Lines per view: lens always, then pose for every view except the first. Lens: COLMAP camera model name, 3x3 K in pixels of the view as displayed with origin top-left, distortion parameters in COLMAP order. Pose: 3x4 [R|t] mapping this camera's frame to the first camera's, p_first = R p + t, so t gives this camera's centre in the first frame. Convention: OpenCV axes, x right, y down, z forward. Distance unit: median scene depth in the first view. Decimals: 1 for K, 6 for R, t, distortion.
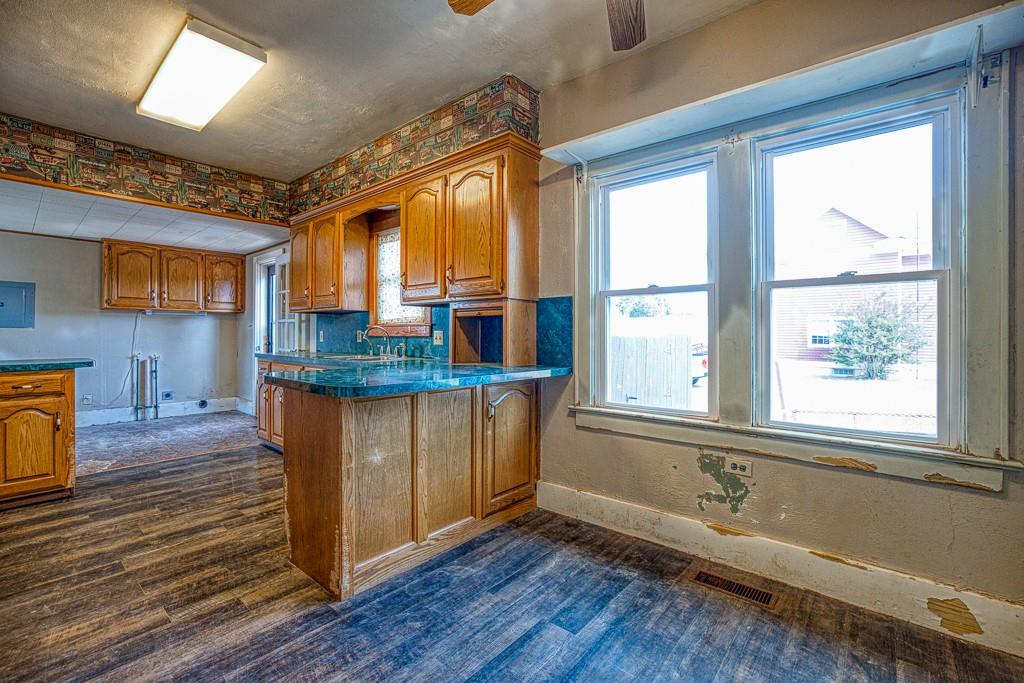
lens RADIAL K [[438.3, 0, 509.0], [0, 438.3, 337.7], [0, 0, 1]] dist [-0.049337, 0.017377]
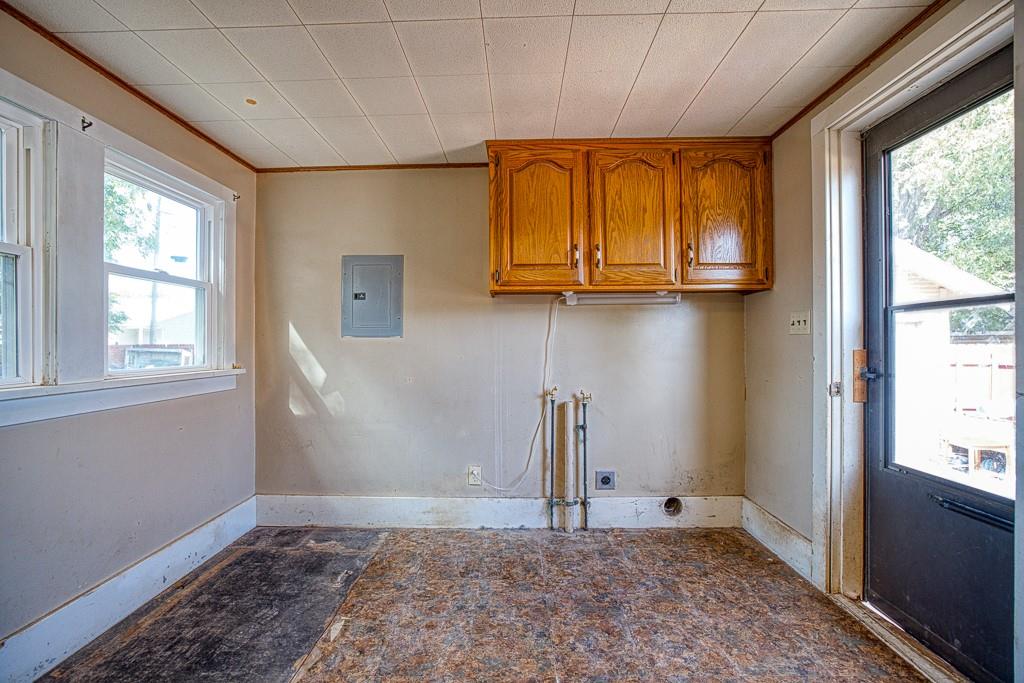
lens RADIAL K [[438.3, 0, 509.0], [0, 438.3, 337.7], [0, 0, 1]] dist [-0.049337, 0.017377]
pose [[0.623694, -0.008559, -0.781622, -0.517708], [0.003678, 0.999961, -0.008015, -0.014452], [0.781660, 0.002124, 0.623701, 0.653938]]
